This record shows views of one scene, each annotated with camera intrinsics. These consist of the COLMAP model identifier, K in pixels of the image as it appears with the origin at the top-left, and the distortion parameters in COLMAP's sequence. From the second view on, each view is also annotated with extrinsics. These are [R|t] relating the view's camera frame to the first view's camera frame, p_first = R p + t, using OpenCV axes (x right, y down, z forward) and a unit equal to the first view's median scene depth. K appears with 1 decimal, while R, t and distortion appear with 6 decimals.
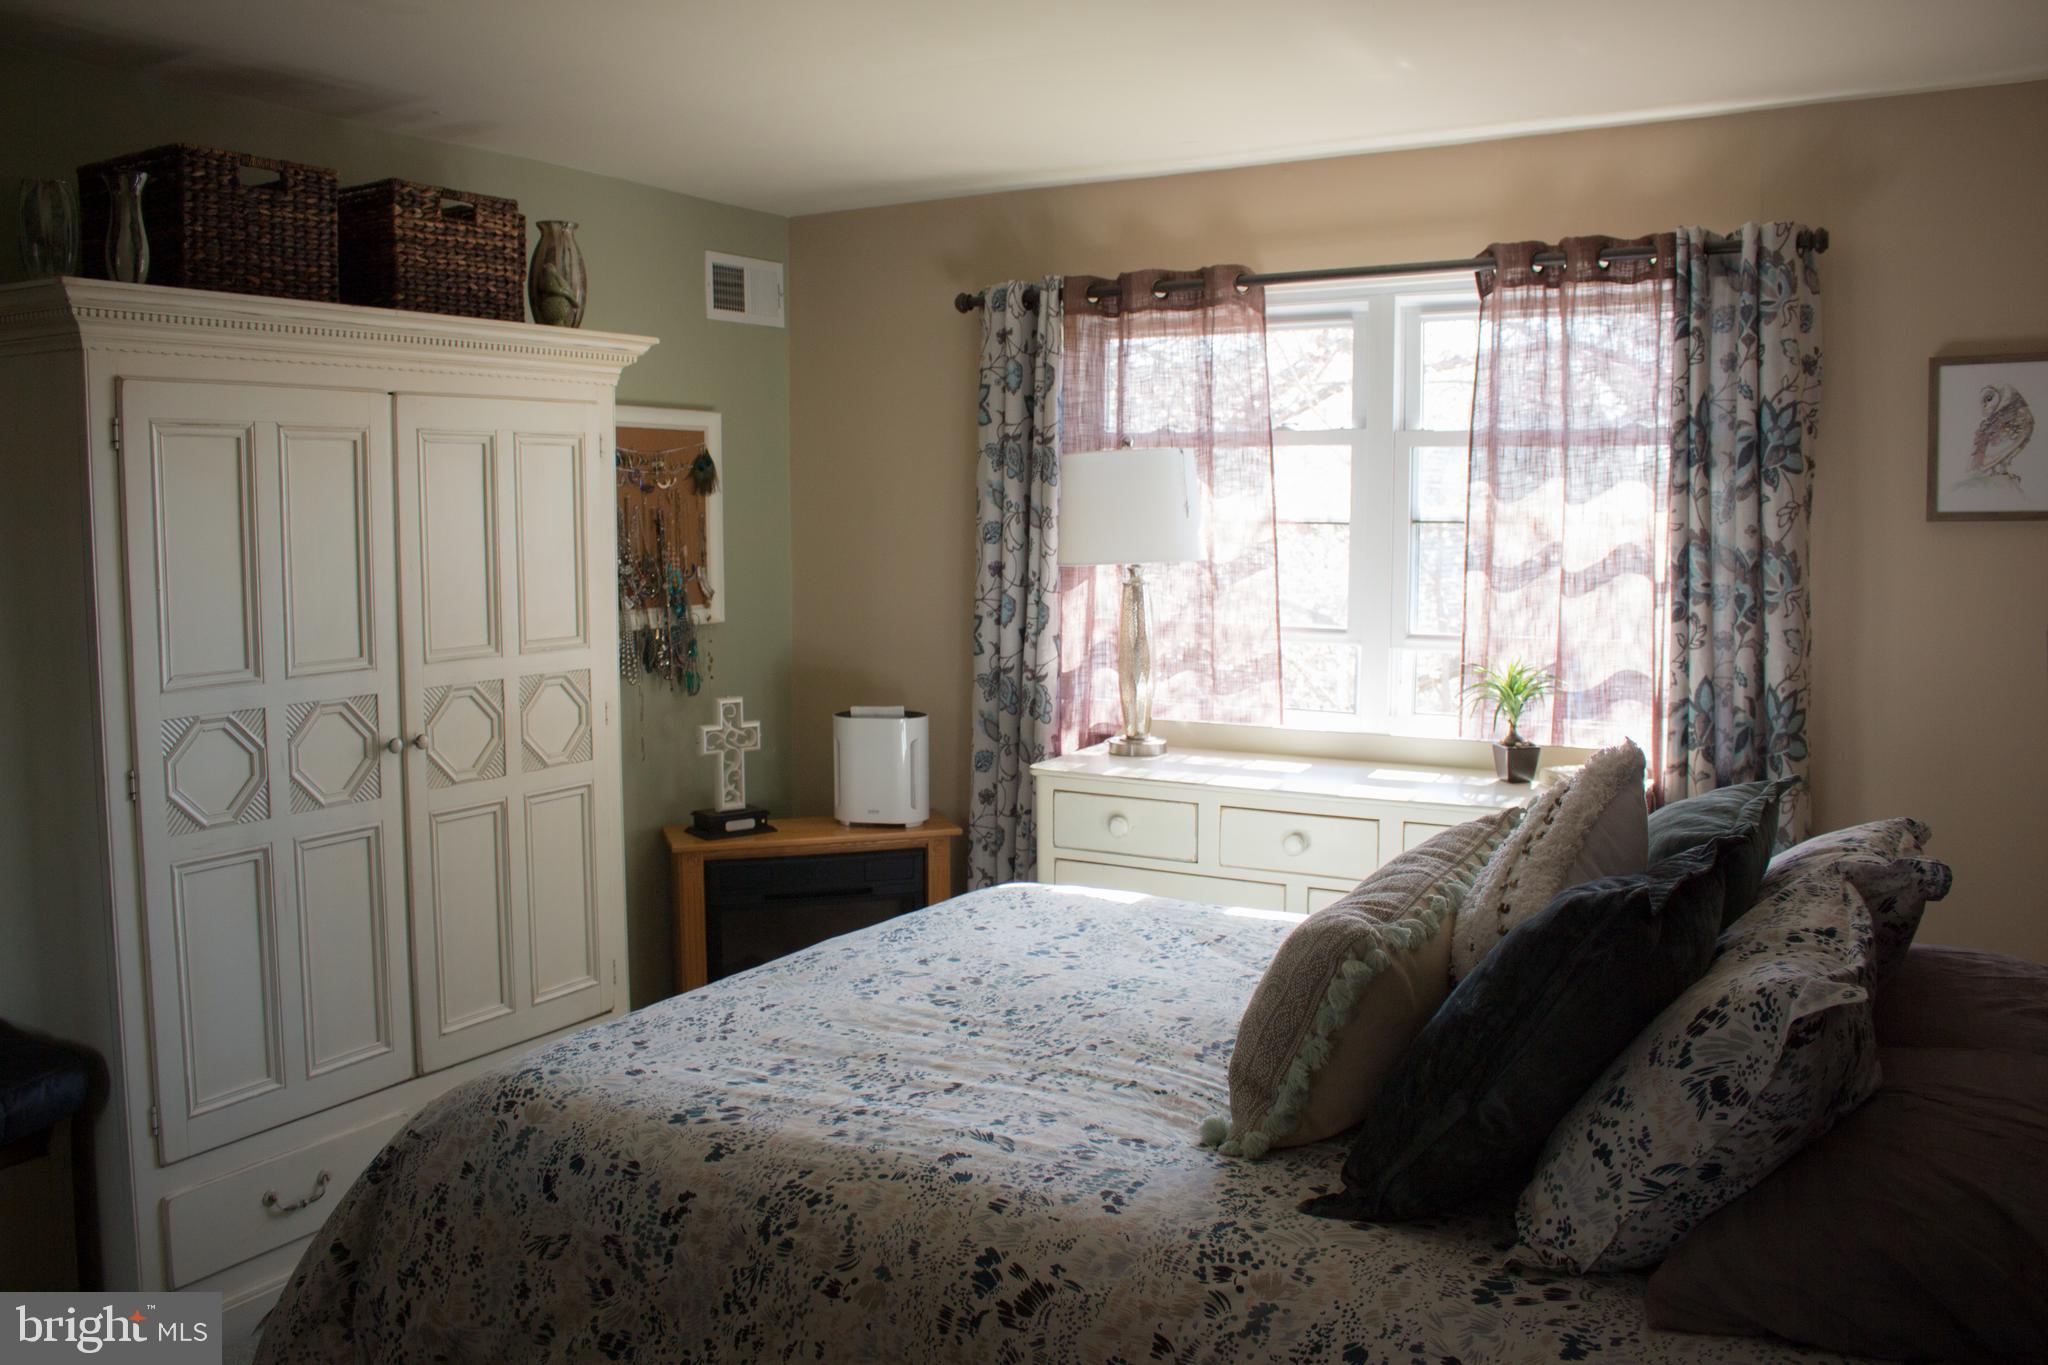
lens RADIAL K [[1689.6, 0, 992.7], [0, 1689.6, 665.2], [0, 0, 1]] dist [-0.148849, 0.100969]
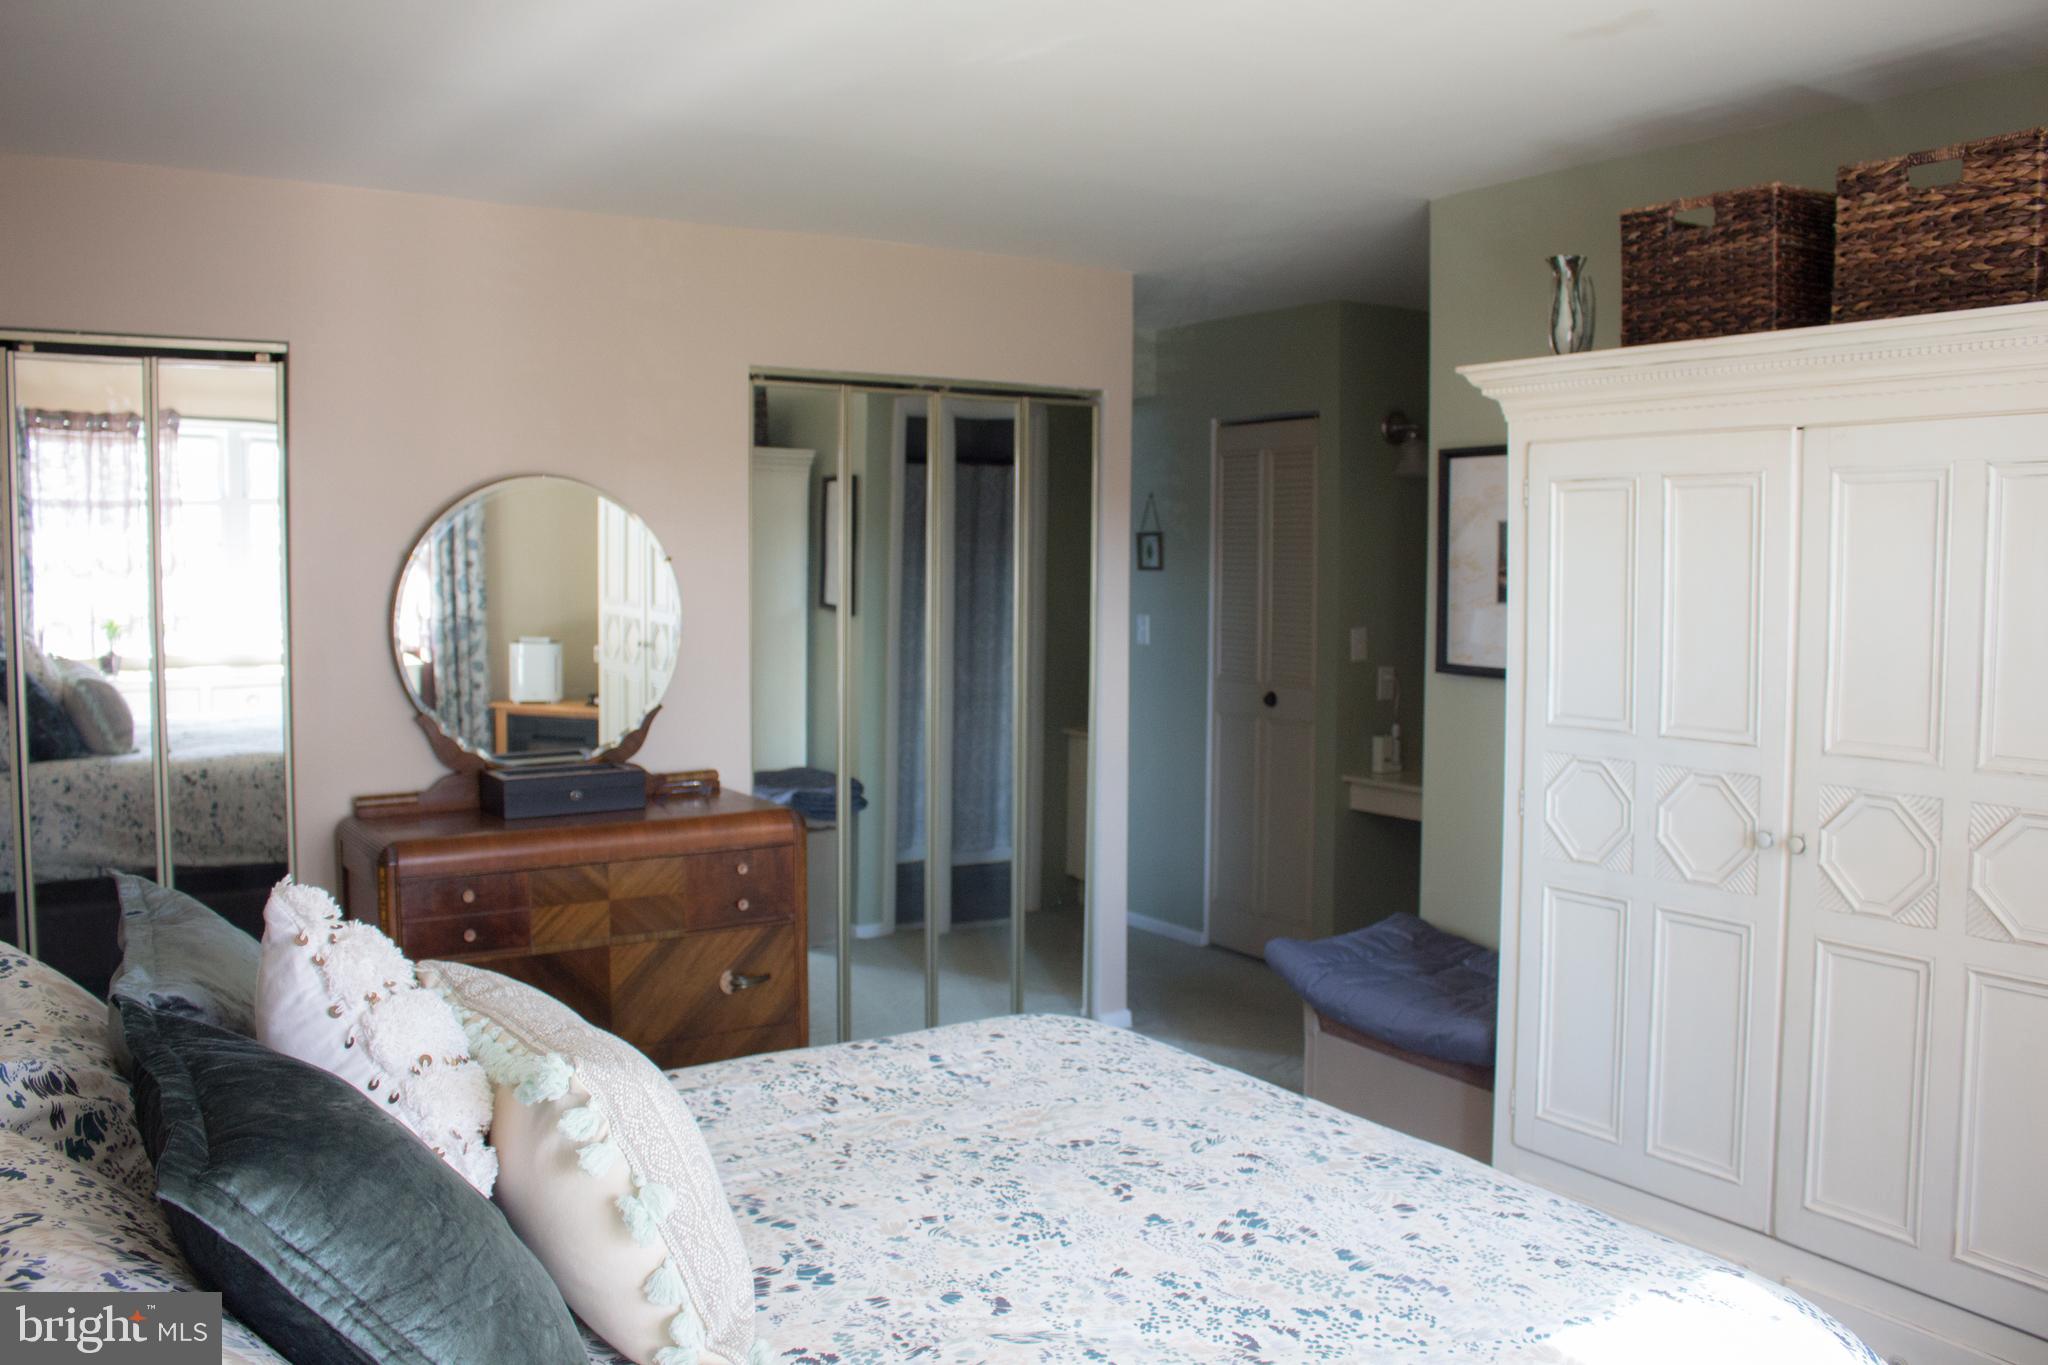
lens RADIAL K [[1689.6, 0, 1014.1], [0, 1689.6, 691.1], [0, 0, 1]] dist [-0.148849, 0.100969]
pose [[-0.431150, 0.076188, -0.899058, 0.530390], [-0.087055, 0.988267, 0.125496, -0.094581], [0.898071, 0.132375, -0.419459, 0.938006]]
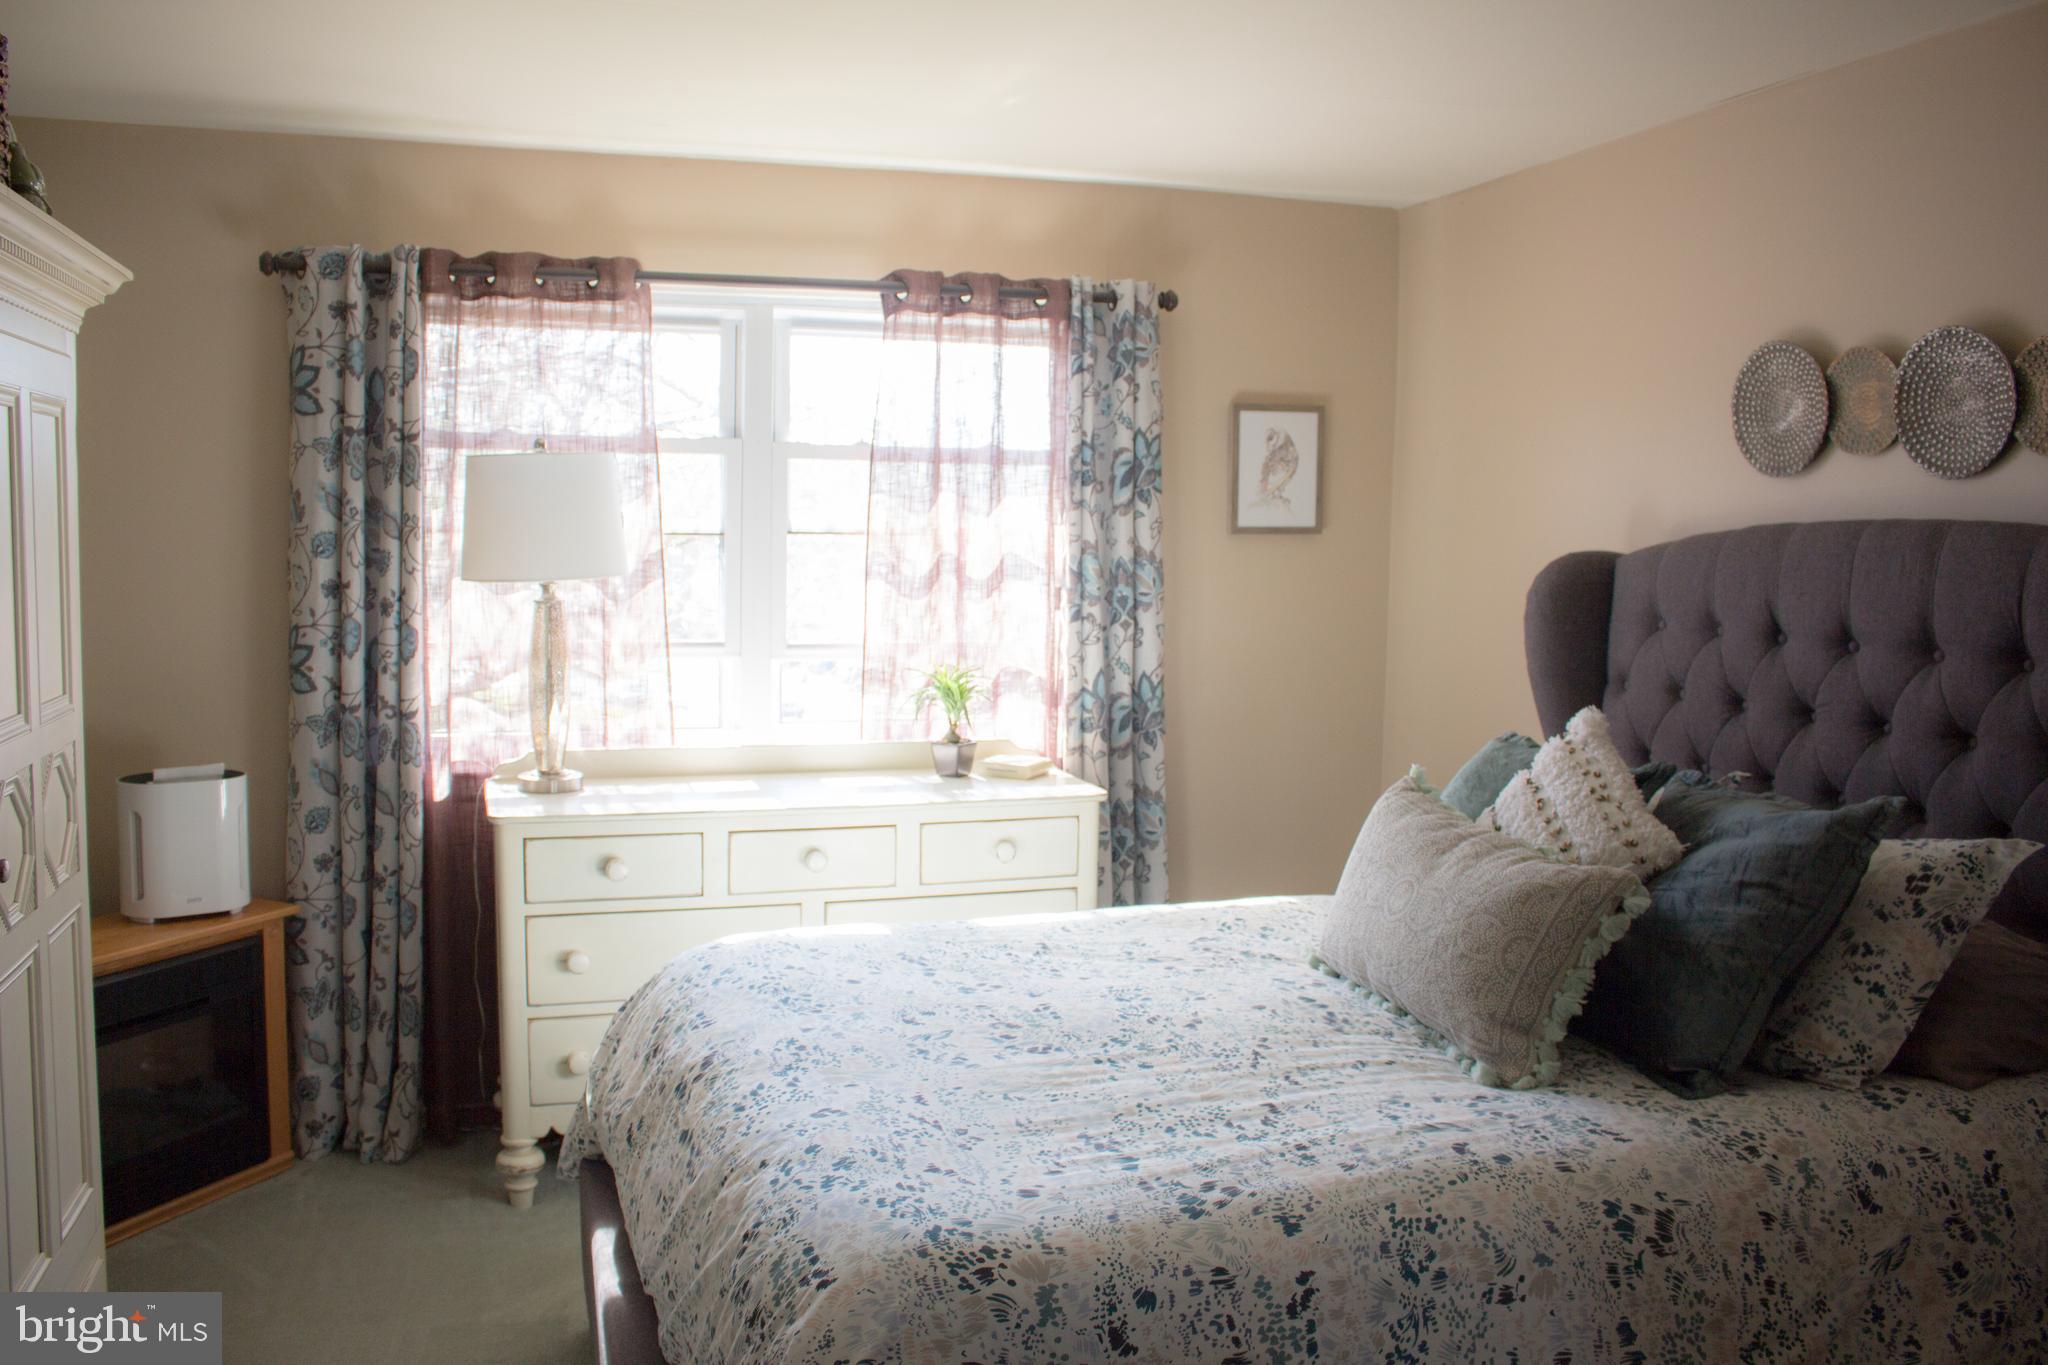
lens RADIAL K [[1689.6, 0, 1003.4], [0, 1689.6, 677.2], [0, 0, 1]] dist [-0.148849, 0.100969]
pose [[0.656907, -0.055077, 0.751957, -0.529348], [0.053857, 0.998208, 0.026065, -0.022357], [-0.752046, 0.023376, 0.658696, 0.287810]]
